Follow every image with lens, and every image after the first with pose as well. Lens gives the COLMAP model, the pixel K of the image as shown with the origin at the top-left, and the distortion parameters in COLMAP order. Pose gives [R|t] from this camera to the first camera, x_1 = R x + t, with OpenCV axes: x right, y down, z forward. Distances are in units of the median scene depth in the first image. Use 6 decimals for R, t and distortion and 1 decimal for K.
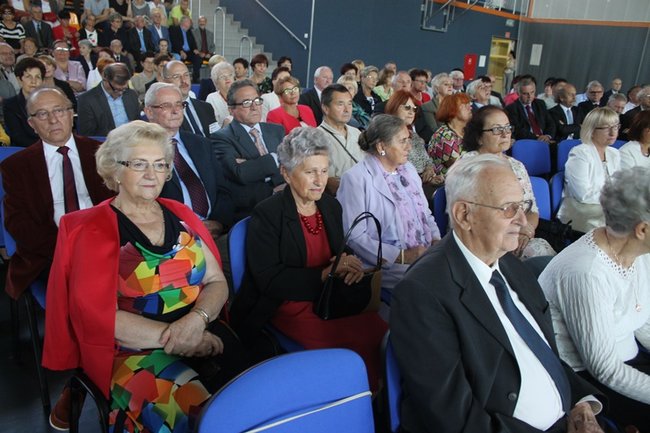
lens RADIAL K [[546.8, 0, 313.9], [0, 546.8, 210.8], [0, 0, 1]] dist [-0.157435, 0.140216]
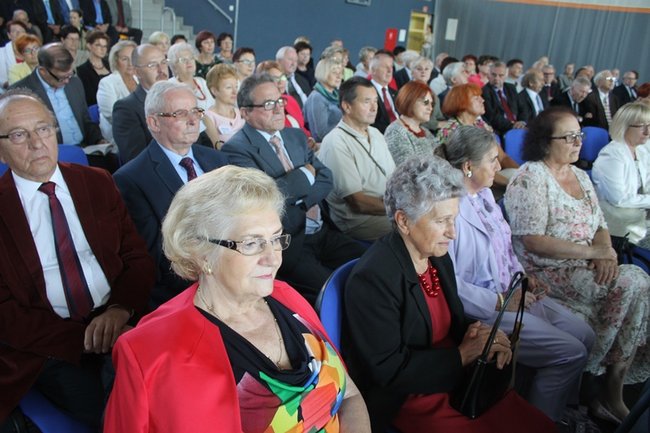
lens RADIAL K [[546.8, 0, 313.9], [0, 546.8, 210.8], [0, 0, 1]] dist [-0.157435, 0.140216]
pose [[0.983285, -0.041701, 0.177233, -0.143803], [0.032653, 0.998025, 0.053666, -0.060830], [-0.179120, -0.046982, 0.982705, 0.152634]]
